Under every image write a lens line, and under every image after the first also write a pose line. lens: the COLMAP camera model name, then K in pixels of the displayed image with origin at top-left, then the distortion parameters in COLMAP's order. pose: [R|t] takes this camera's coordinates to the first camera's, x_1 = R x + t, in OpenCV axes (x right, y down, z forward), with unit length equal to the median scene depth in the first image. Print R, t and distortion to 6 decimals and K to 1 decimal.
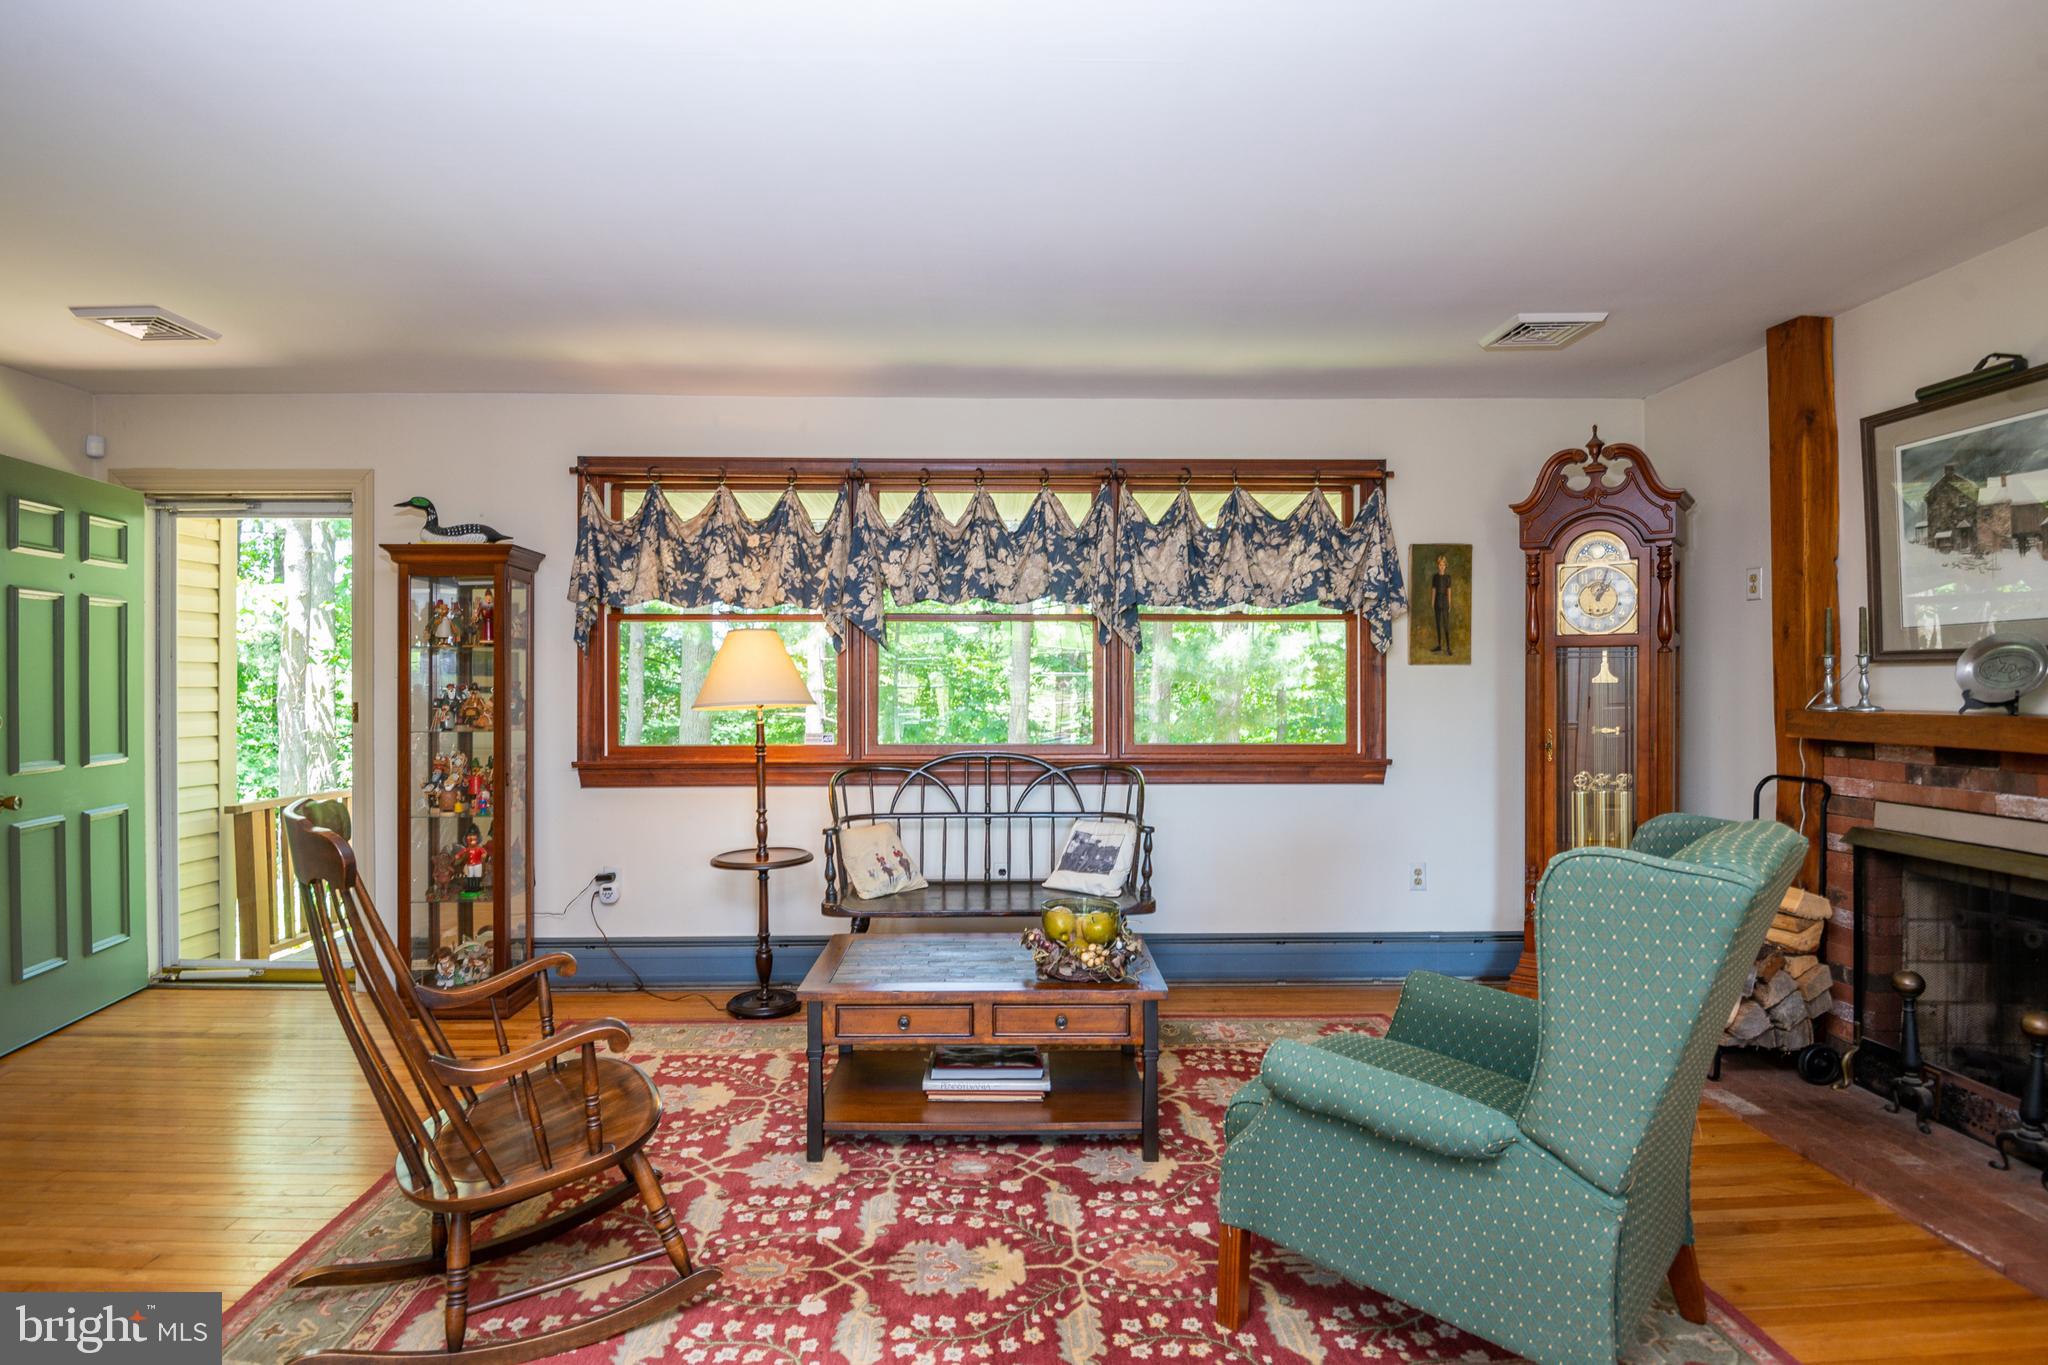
lens RADIAL K [[1074.4, 0, 1014.3], [0, 1074.4, 674.1], [0, 0, 1]] dist [-0.006451, -0.016839]
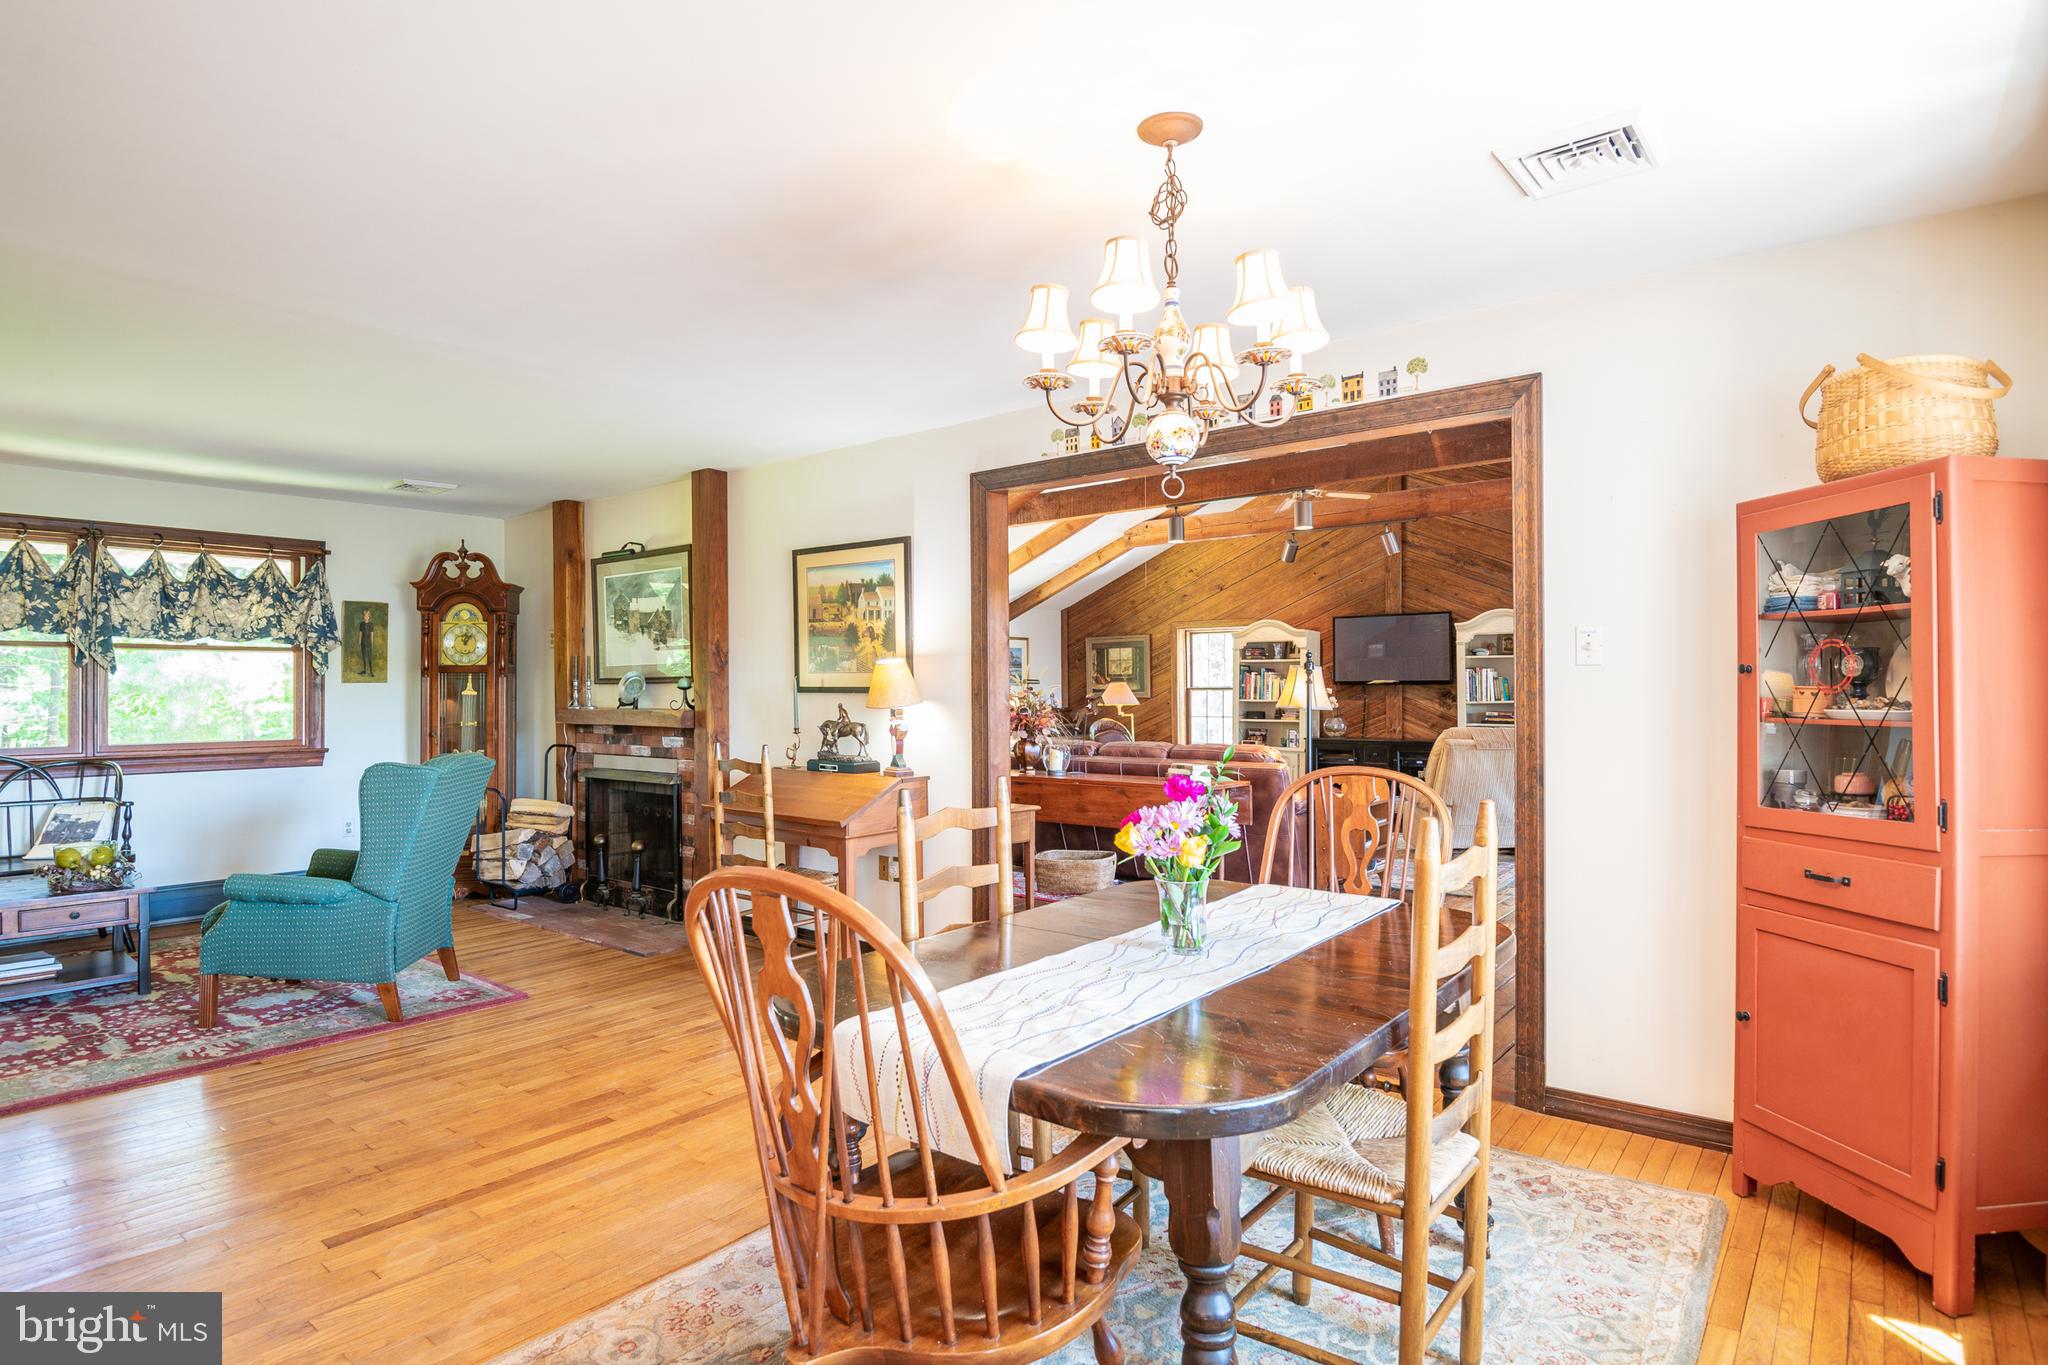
lens RADIAL K [[1074.4, 0, 990.6], [0, 1074.4, 678.4], [0, 0, 1]] dist [-0.006451, -0.016839]
pose [[0.655880, 0.006813, 0.754835, -0.163217], [-0.001690, 0.999970, -0.007557, -0.005952], [-0.754864, 0.003681, 0.655871, -0.664584]]
